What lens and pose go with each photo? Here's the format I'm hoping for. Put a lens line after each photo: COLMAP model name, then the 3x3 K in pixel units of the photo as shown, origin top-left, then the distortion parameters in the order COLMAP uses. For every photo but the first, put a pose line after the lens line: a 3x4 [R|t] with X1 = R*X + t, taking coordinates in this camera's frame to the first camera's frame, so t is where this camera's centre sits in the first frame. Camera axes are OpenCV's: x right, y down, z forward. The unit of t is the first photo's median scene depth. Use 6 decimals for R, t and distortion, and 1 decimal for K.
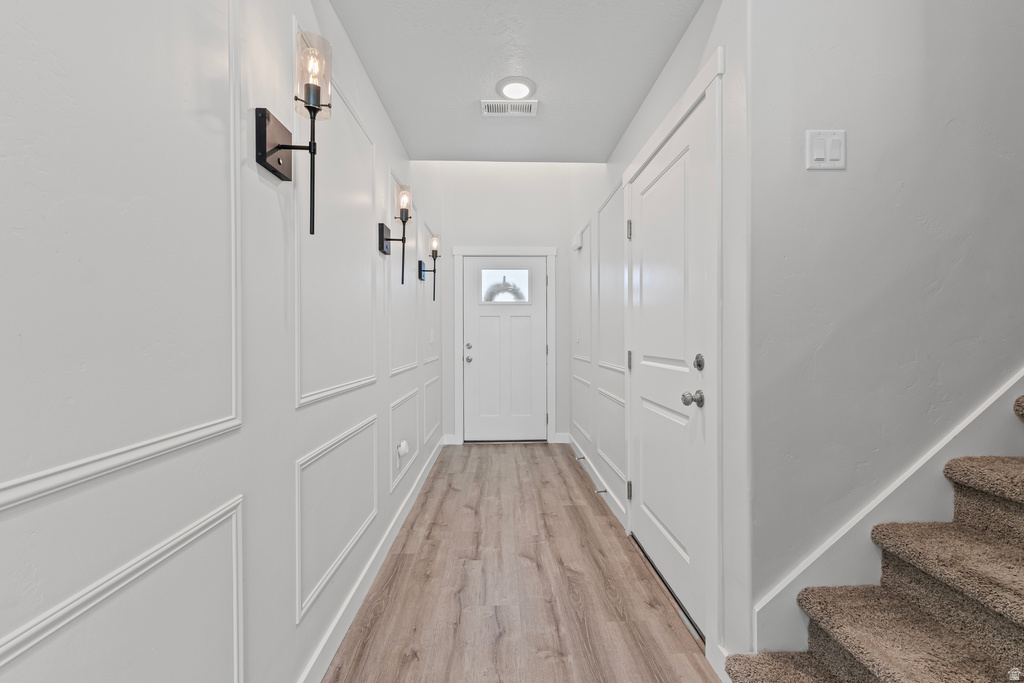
lens RADIAL K [[428.8, 0, 513.5], [0, 428.8, 339.0], [0, 0, 1]] dist [-0.000267, -0.000017]
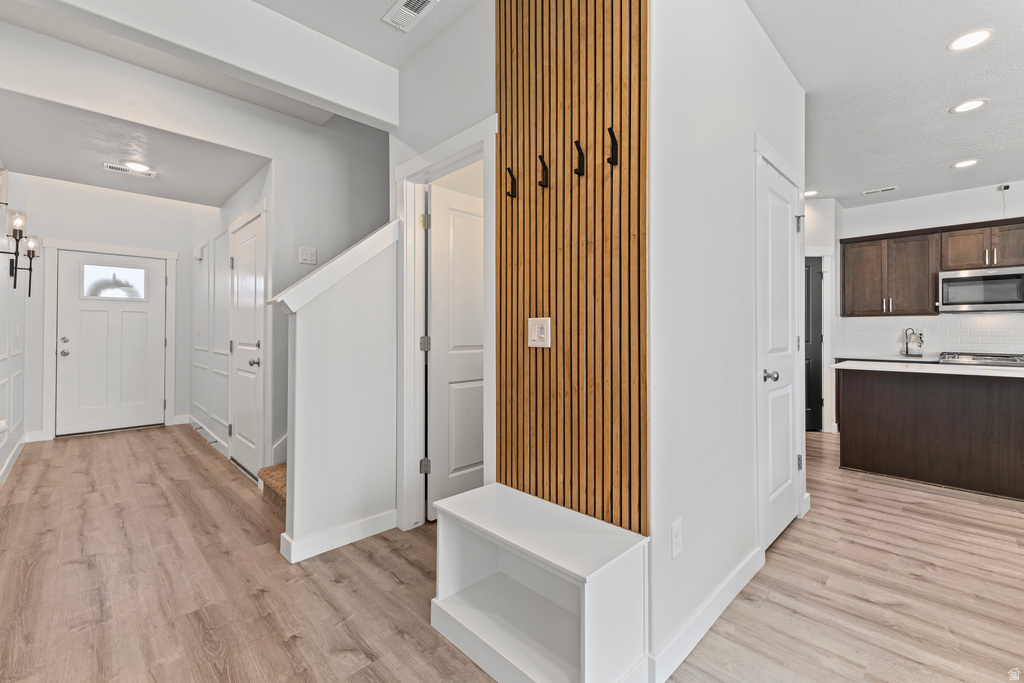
lens RADIAL K [[451.5, 0, 543.7], [0, 451.5, 328.2], [0, 0, 1]] dist [-0.002627, -0.001257]
pose [[0.720925, 0.010964, 0.692926, -0.038441], [-0.001645, 0.999899, -0.014109, 0.003620], [-0.693011, 0.009032, 0.720870, -0.800495]]
